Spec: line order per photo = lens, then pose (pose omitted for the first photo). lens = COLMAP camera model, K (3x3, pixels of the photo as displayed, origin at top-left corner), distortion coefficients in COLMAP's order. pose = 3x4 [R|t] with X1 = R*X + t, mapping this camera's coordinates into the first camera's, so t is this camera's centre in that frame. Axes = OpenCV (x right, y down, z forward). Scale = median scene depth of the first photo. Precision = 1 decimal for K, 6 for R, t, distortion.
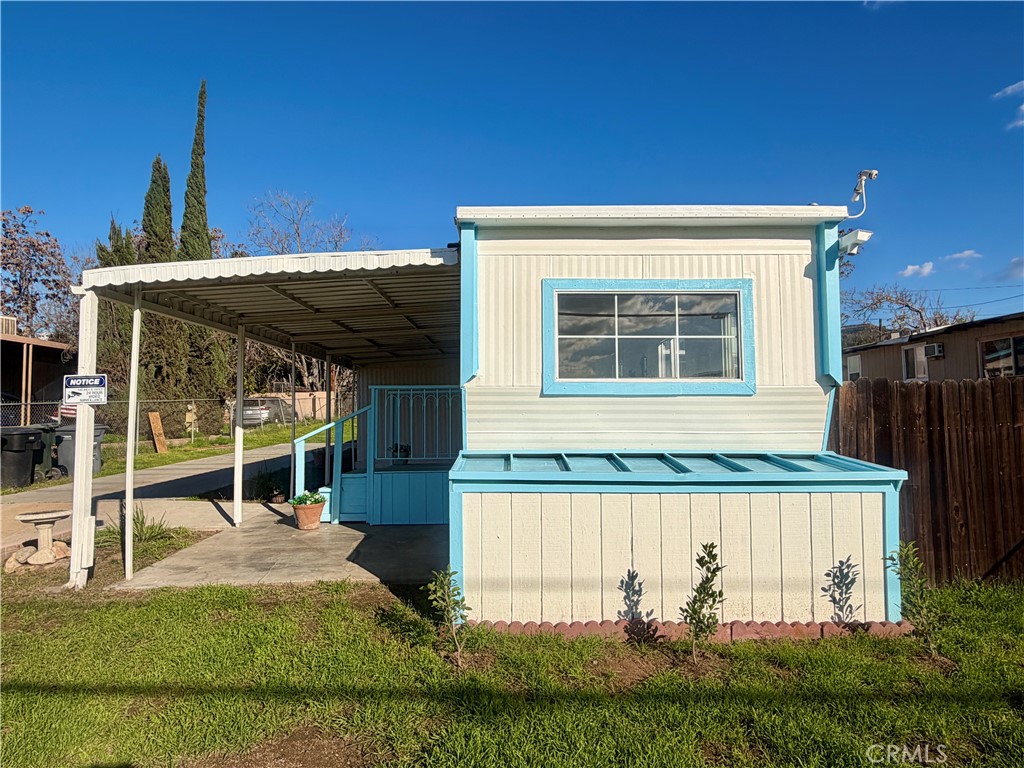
lens RADIAL K [[629.3, 0, 510.2], [0, 629.3, 373.6], [0, 0, 1]] dist [0.000477, -0.000253]
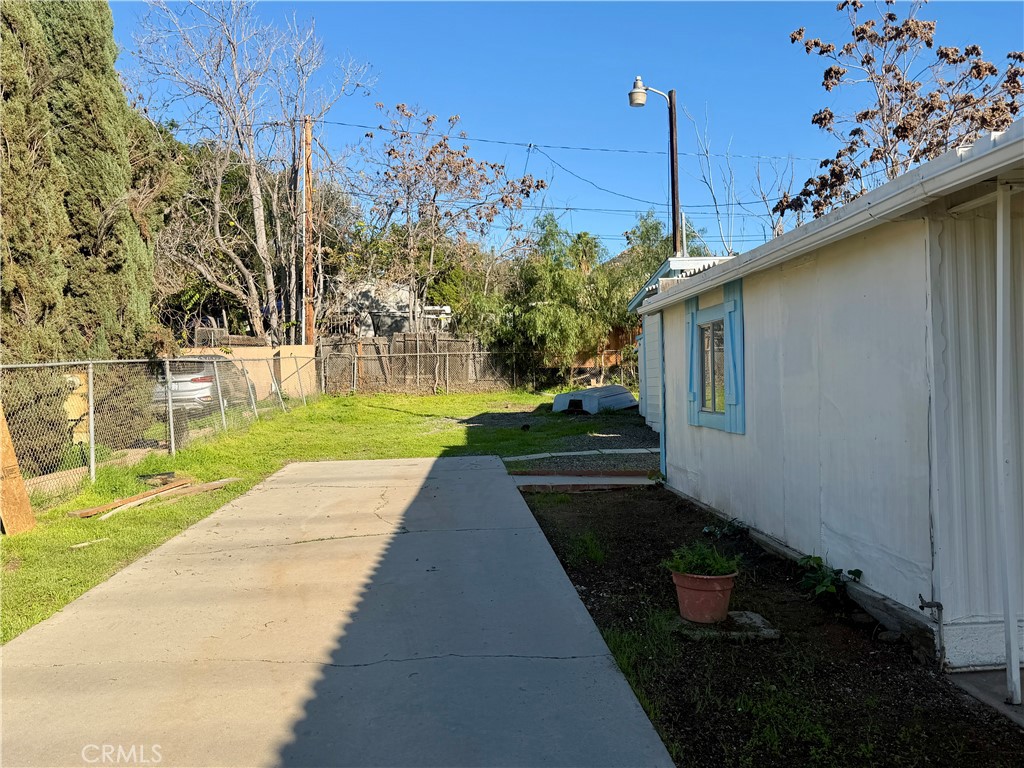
lens RADIAL K [[844.4, 0, 512.0], [0, 844.4, 384.0], [0, 0, 1]] dist [0.005618, -0.004311]
pose [[0.997638, -0.007035, 0.068329, -1.110417], [0.002221, 0.997525, 0.070273, 0.078235], [-0.068655, -0.069956, 0.995185, 1.877148]]
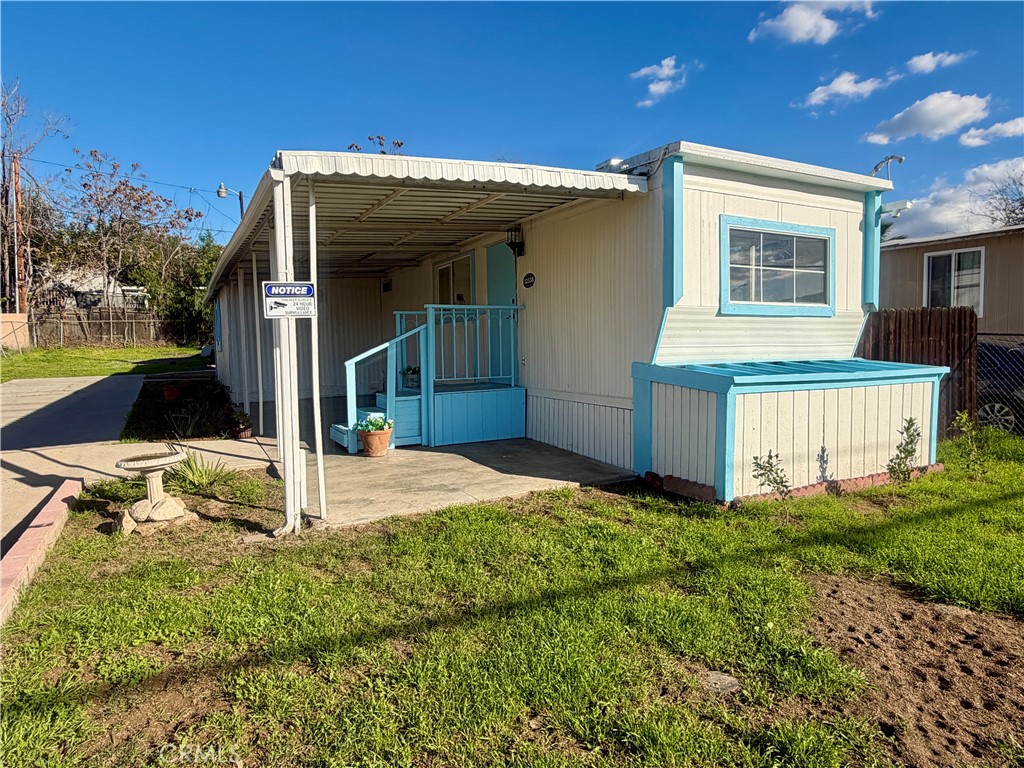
lens RADIAL K [[629.3, 0, 510.2], [0, 629.3, 373.6], [0, 0, 1]] dist [0.000477, -0.000253]
pose [[0.880407, -0.029312, 0.473312, -0.841211], [-0.024338, 0.993979, 0.106829, 0.027244], [-0.473594, -0.105573, 0.874393, 0.133766]]
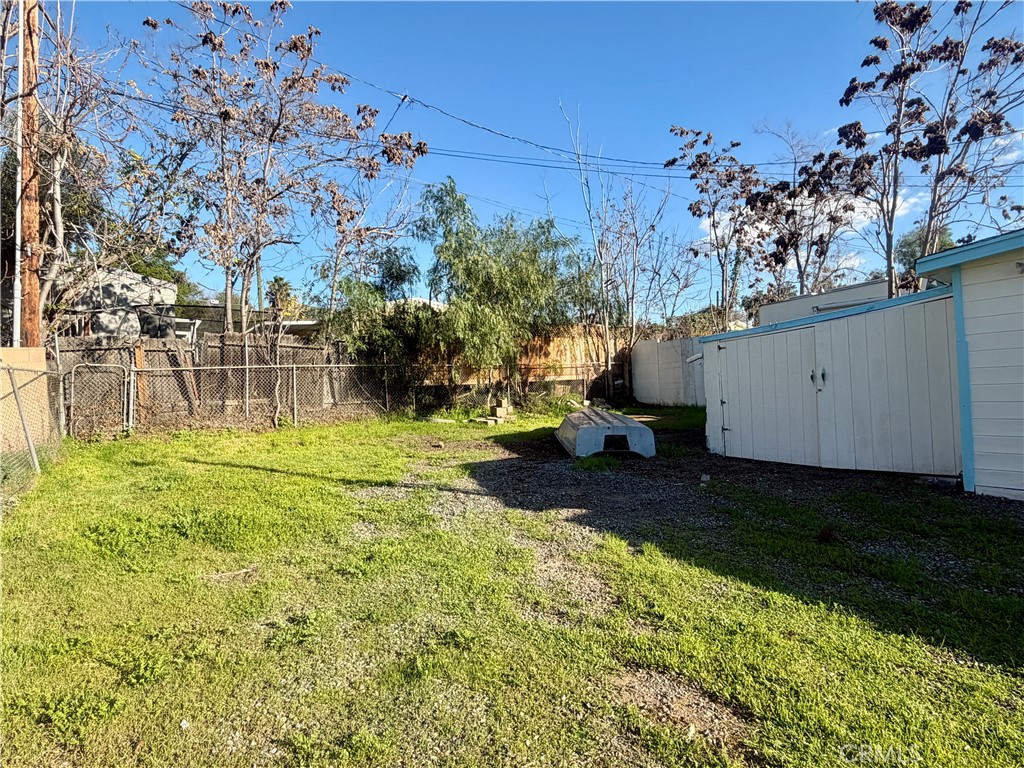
lens RADIAL K [[558.6, 0, 513.2], [0, 558.6, 370.7], [0, 0, 1]] dist [0.000754, -0.000595]
pose [[0.816848, -0.002531, 0.576847, -1.764465], [-0.009627, 0.999791, 0.018020, 0.227501], [-0.576772, -0.020273, 0.816654, 4.752014]]
